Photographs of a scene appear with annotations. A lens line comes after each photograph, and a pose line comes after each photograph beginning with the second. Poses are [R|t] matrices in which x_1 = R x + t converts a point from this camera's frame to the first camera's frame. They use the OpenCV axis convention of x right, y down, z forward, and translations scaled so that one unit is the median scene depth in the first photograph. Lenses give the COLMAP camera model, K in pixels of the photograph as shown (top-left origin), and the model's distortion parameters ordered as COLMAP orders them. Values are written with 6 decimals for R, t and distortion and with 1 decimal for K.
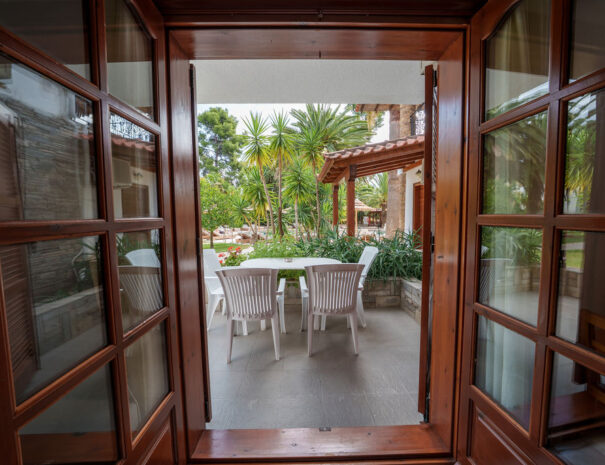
lens RADIAL K [[240.9, 0, 314.7], [0, 240.9, 227.0], [0, 0, 1]] dist [-0.017355, 0.000004]
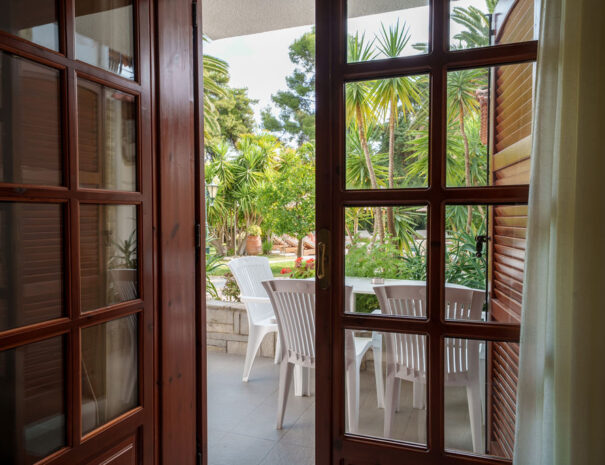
lens RADIAL K [[454.4, 0, 302.5], [0, 454.4, 232.5], [0, 0, 1]] dist [0.041159, 0.002346]
pose [[0.911806, 0.032738, -0.409314, 0.418102], [-0.037499, 0.999290, -0.003610, 0.067574], [0.408905, 0.018641, 0.912386, -0.172246]]
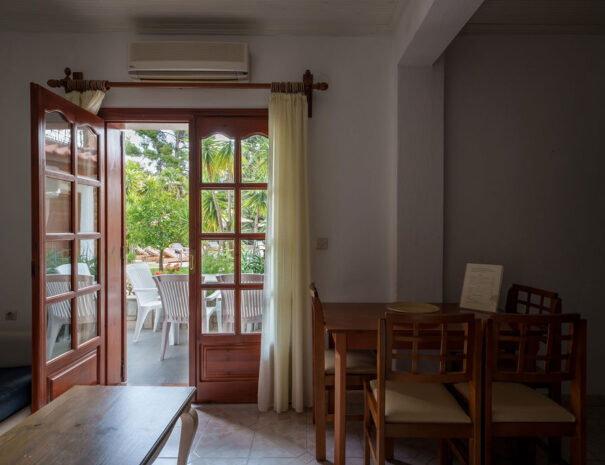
lens RADIAL K [[360.6, 0, 302.5], [0, 360.6, 232.5], [0, 0, 1]] dist [0.018674, -0.000050]
pose [[0.998635, 0.019376, -0.048511, 0.756276], [-0.021463, 0.998850, -0.042875, 0.031853], [0.047625, 0.043858, 0.997902, -1.224301]]
